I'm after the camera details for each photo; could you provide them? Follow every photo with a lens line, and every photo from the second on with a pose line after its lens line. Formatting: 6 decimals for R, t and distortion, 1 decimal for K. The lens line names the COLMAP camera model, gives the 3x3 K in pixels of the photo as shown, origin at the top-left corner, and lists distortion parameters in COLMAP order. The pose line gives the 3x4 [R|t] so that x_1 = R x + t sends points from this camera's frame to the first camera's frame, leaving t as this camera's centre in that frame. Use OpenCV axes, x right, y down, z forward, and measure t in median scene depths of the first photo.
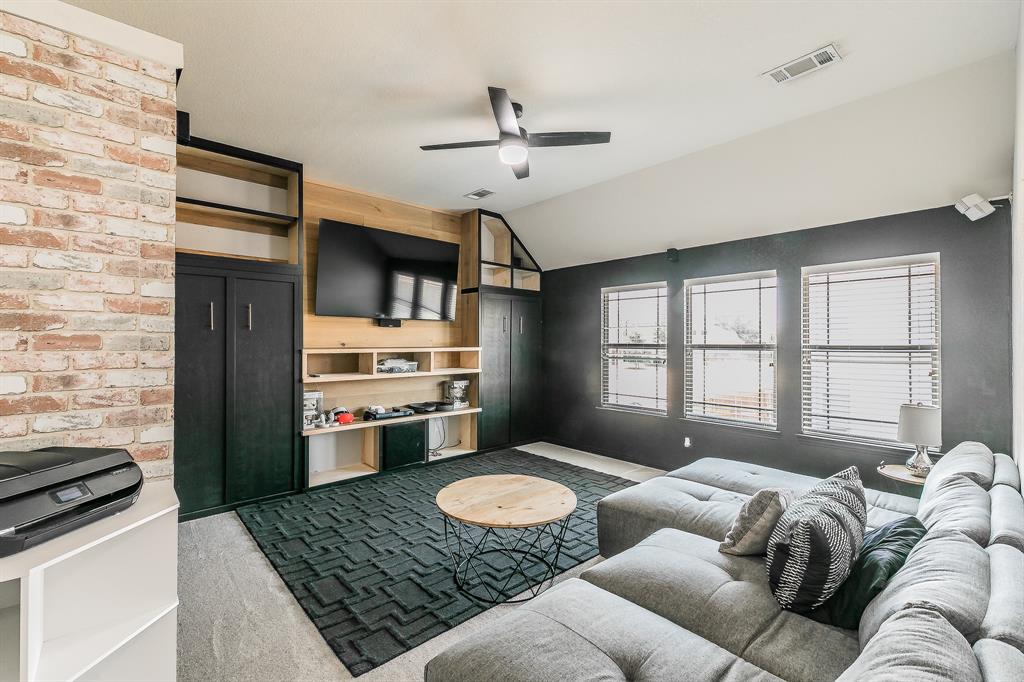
lens RADIAL K [[435.4, 0, 513.8], [0, 435.4, 339.4], [0, 0, 1]] dist [0.002109, 0.000548]
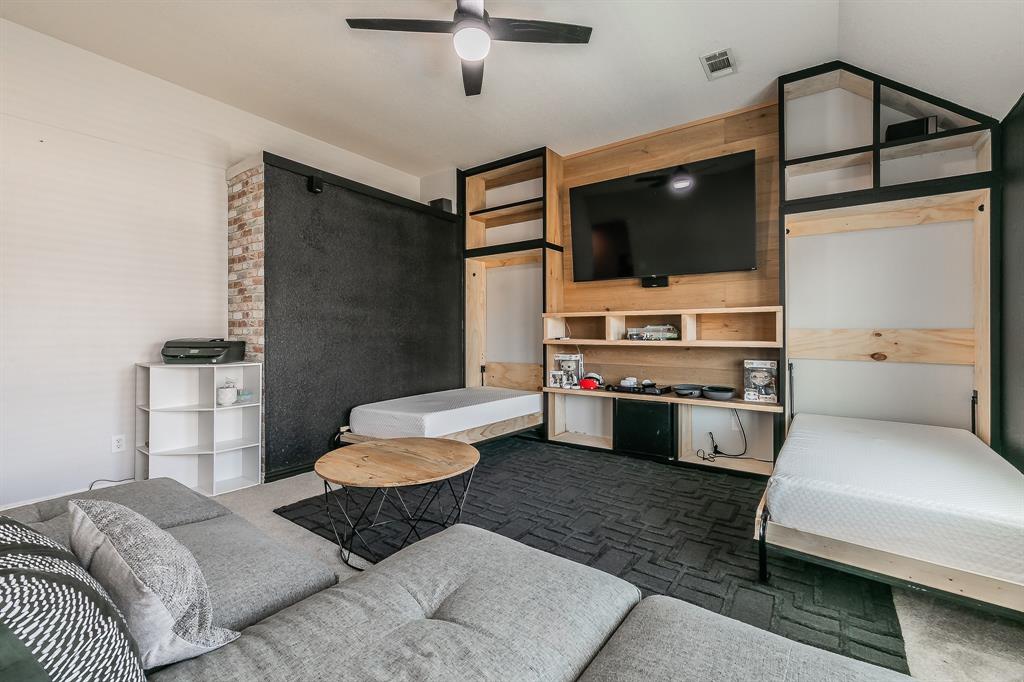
lens RADIAL K [[443.2, 0, 511.2], [0, 443.2, 335.0], [0, 0, 1]] dist [0.002862, 0.000168]
pose [[0.206530, 0.004580, -0.978430, 0.355165], [0.006364, 0.999962, 0.006024, 0.041021], [0.978420, -0.007471, 0.206493, 0.401657]]
